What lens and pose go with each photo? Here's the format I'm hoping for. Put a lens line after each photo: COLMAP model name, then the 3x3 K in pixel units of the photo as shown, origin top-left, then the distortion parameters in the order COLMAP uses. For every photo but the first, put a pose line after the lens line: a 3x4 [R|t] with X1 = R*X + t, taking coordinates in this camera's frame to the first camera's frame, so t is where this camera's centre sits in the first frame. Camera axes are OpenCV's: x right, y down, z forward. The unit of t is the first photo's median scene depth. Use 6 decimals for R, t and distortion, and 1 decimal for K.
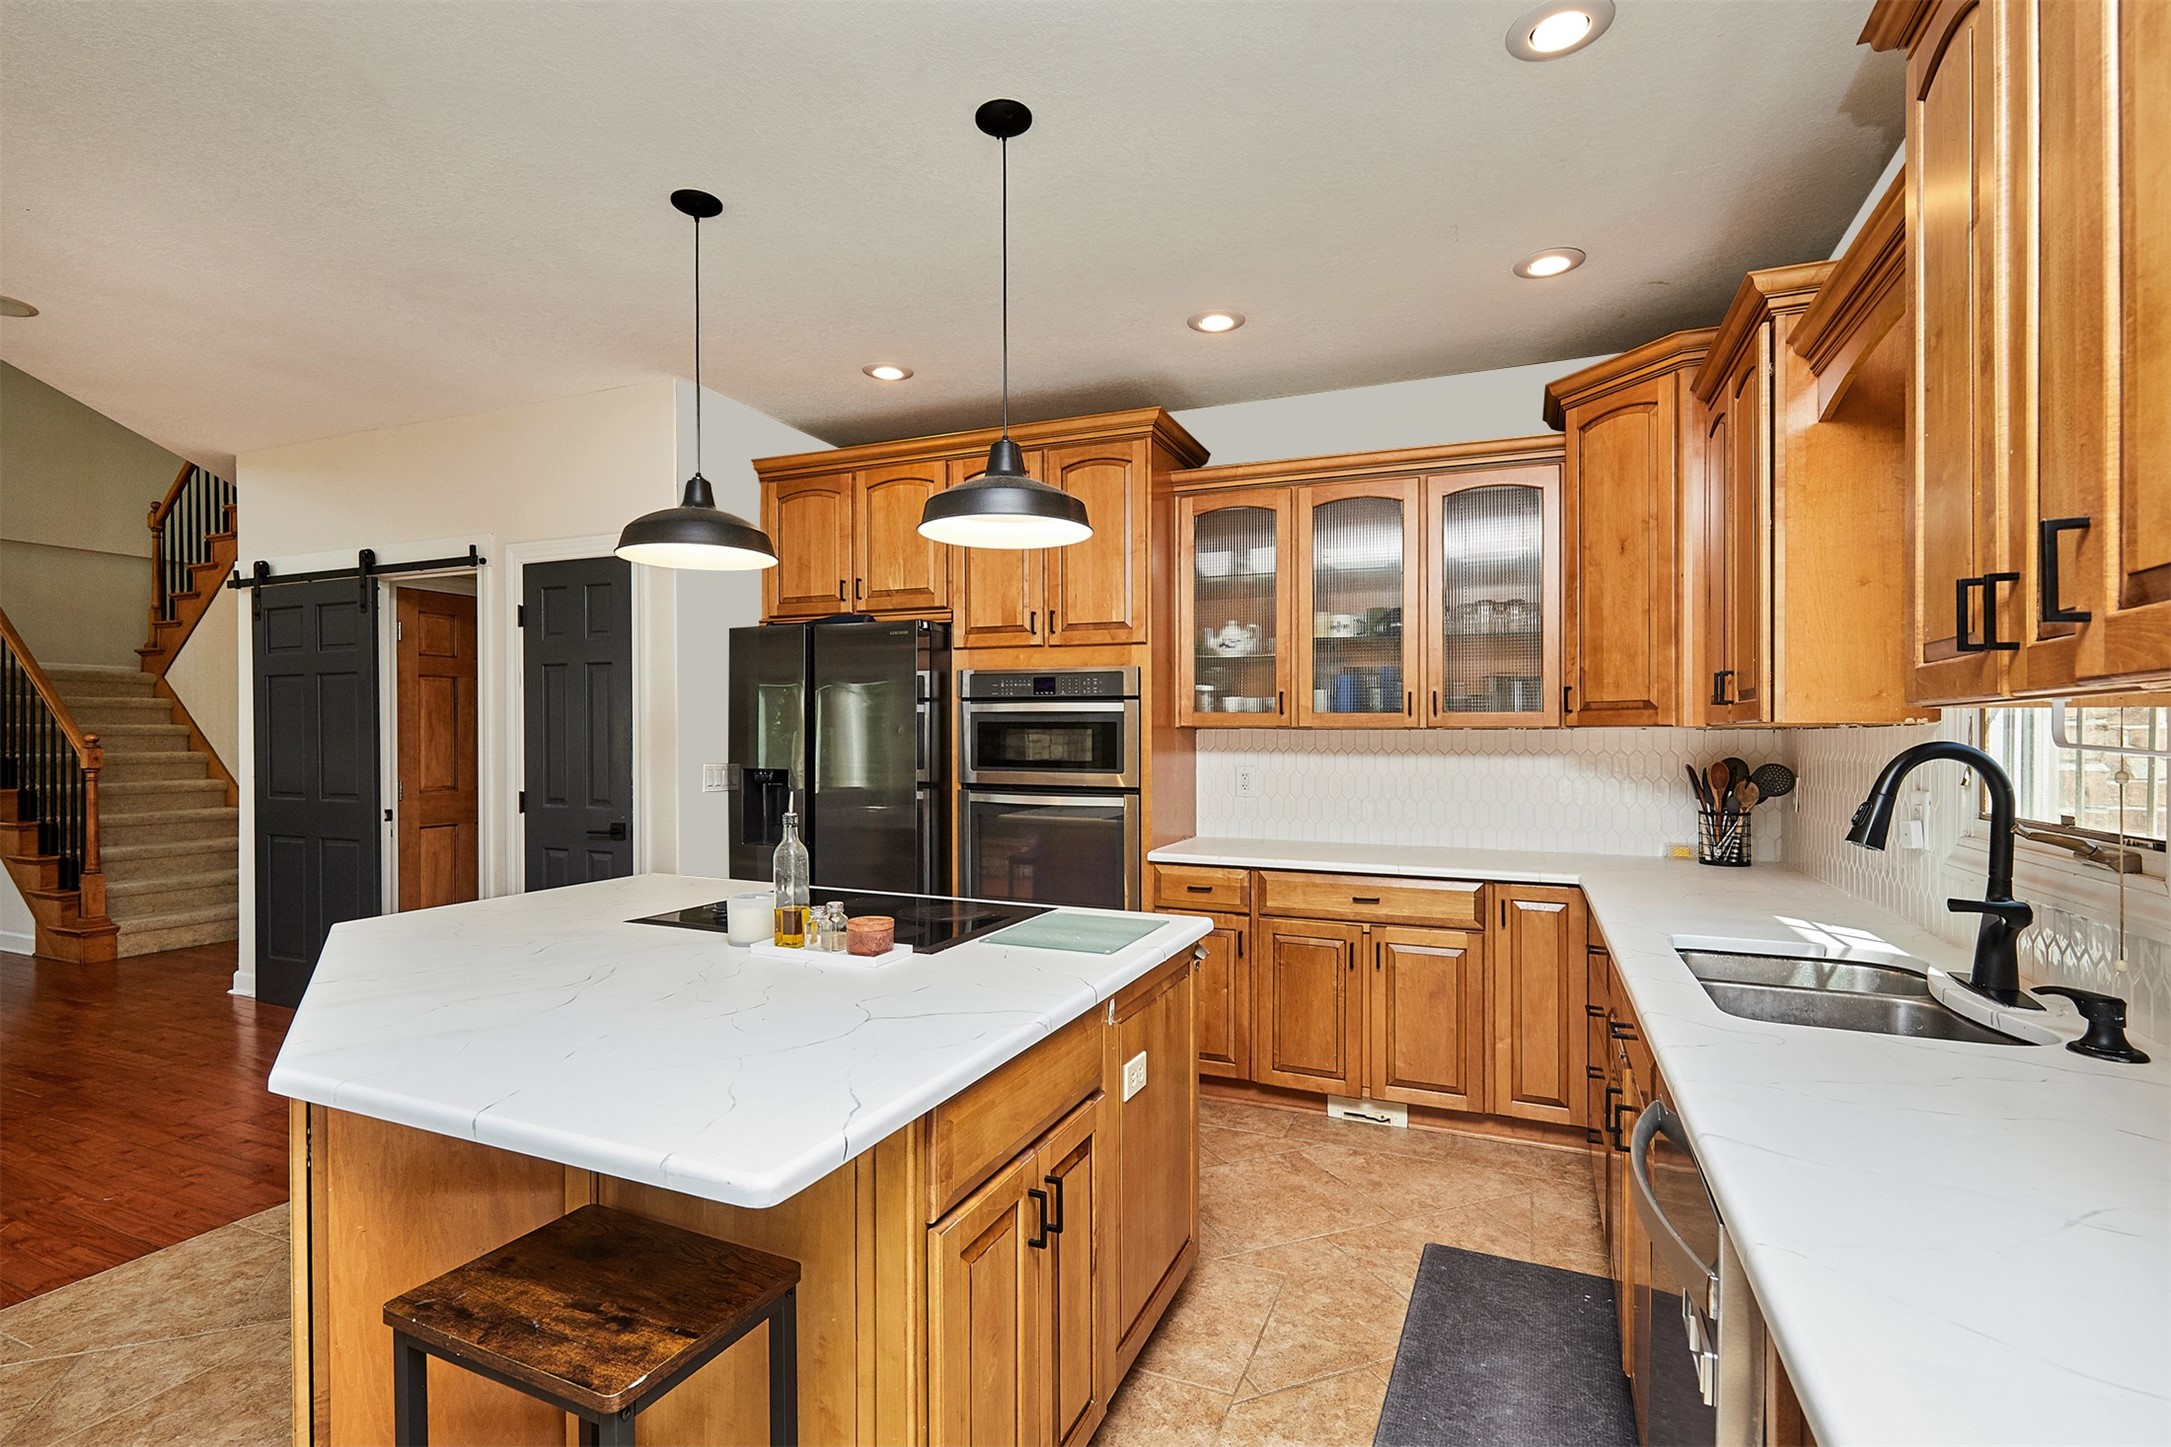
lens RADIAL K [[1041.0, 0, 1066.8], [0, 1041.0, 734.7], [0, 0, 1]] dist [0.000096, 0.000080]
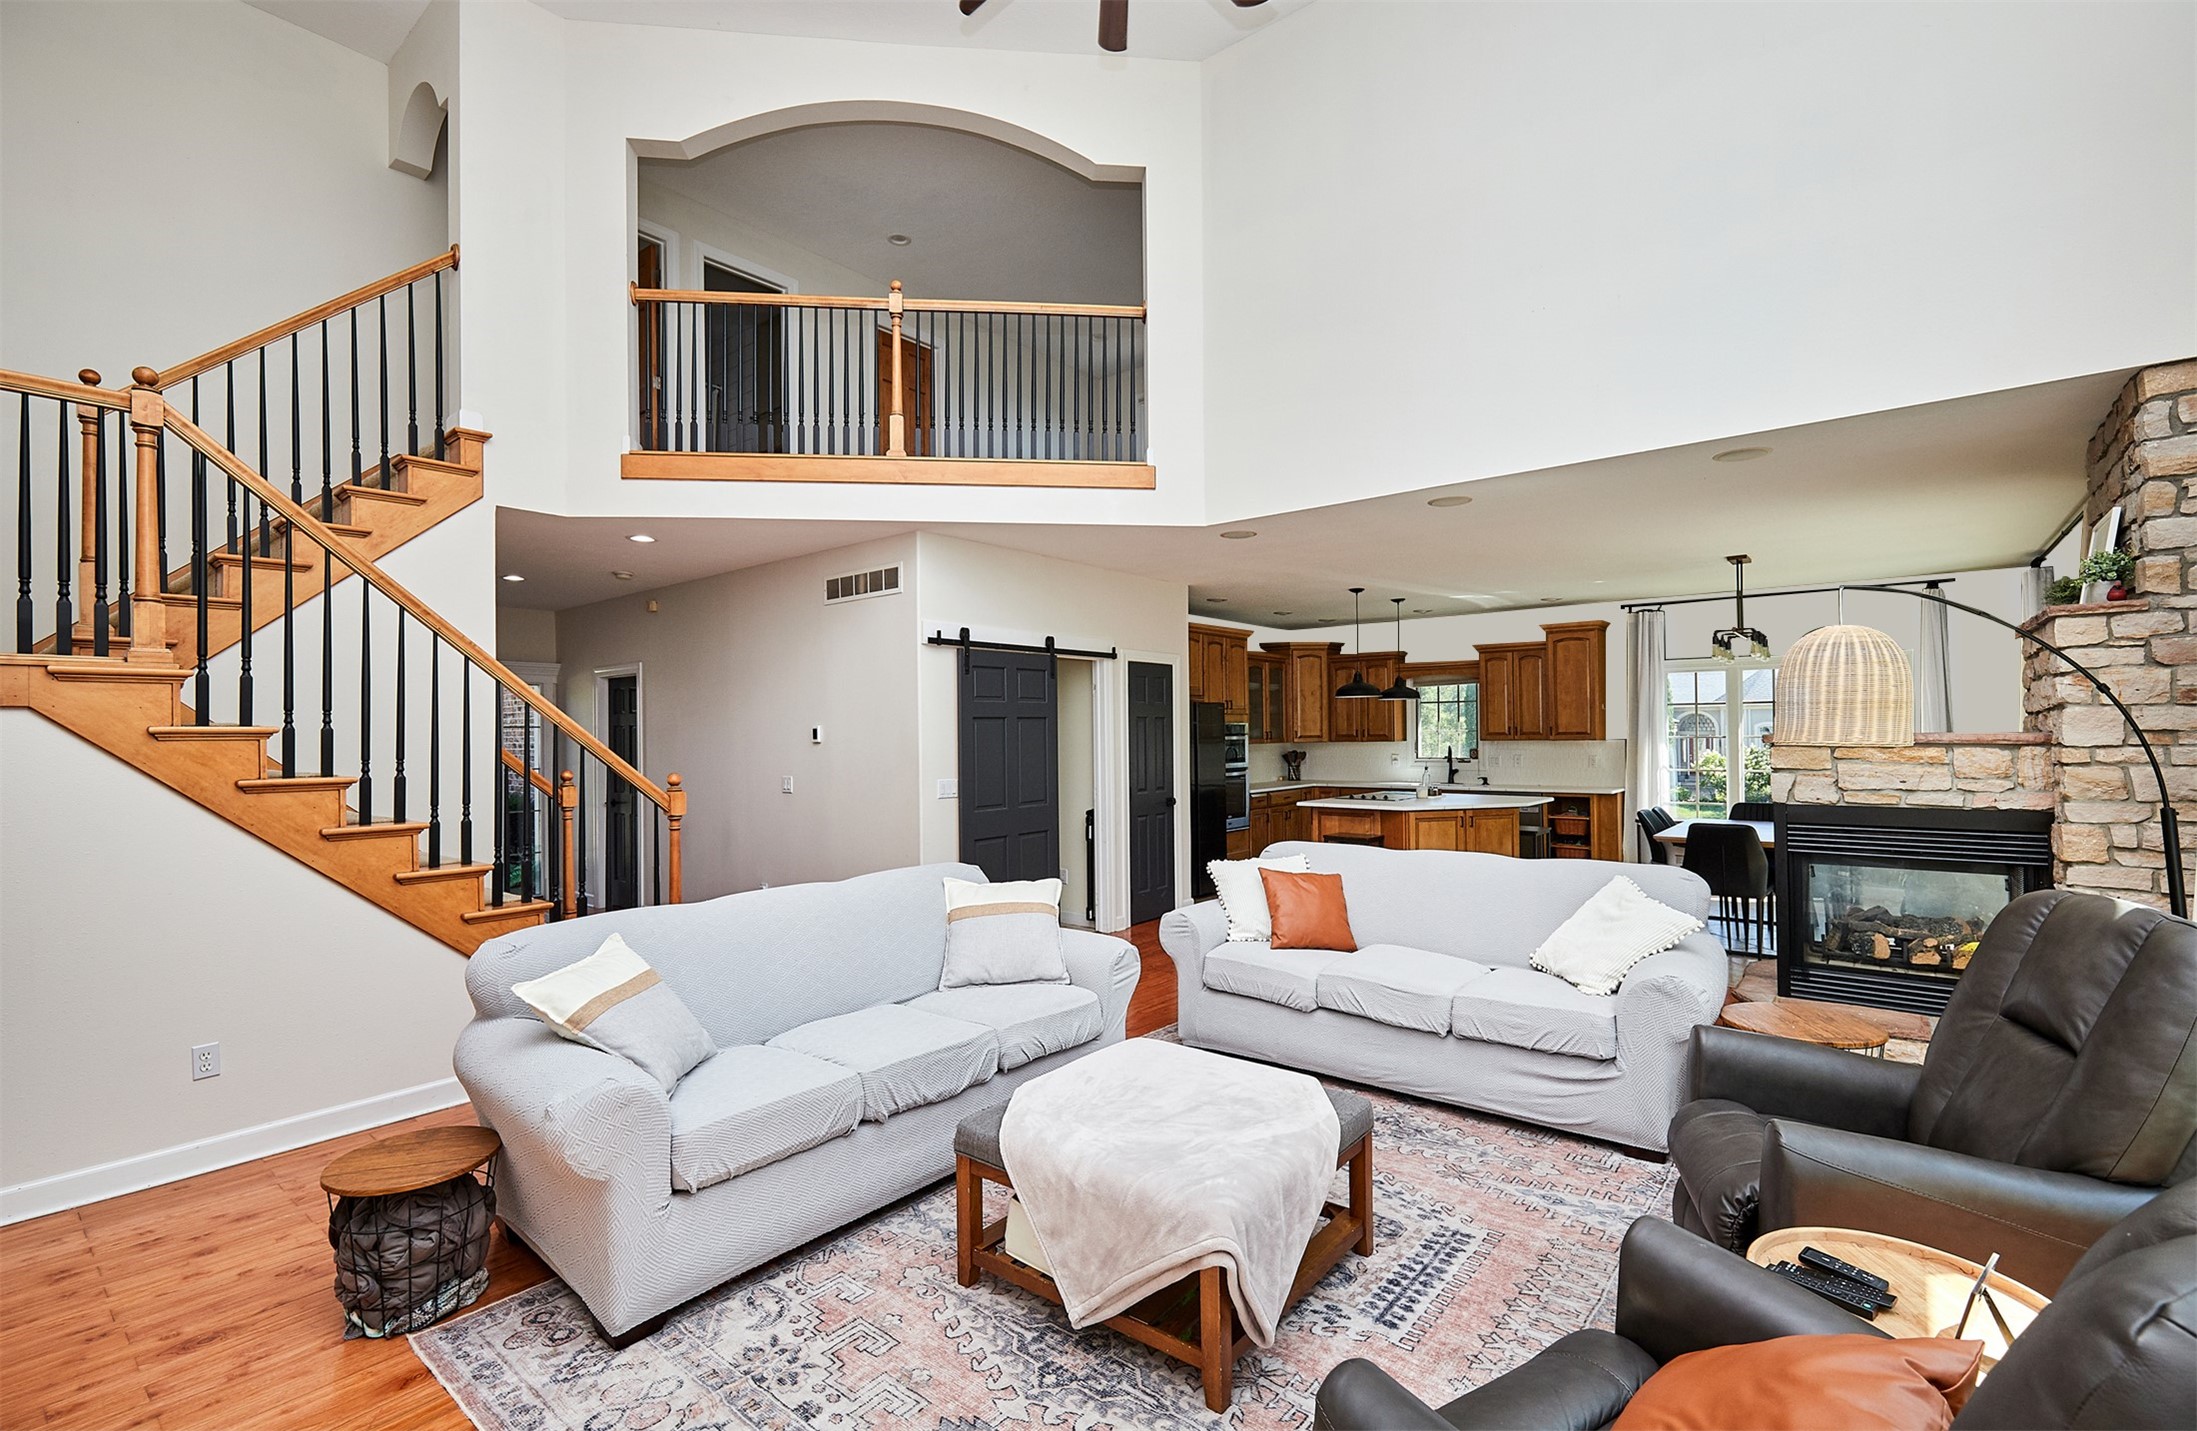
lens RADIAL K [[981.2, 0, 1135.4], [0, 981.2, 719.0], [0, 0, 1]] dist [0.000023, 0.000008]
pose [[0.233445, 0.007960, 0.972337, -2.499312], [0.013338, 0.999846, -0.011387, -0.049927], [-0.972278, 0.015628, 0.233303, 0.678220]]
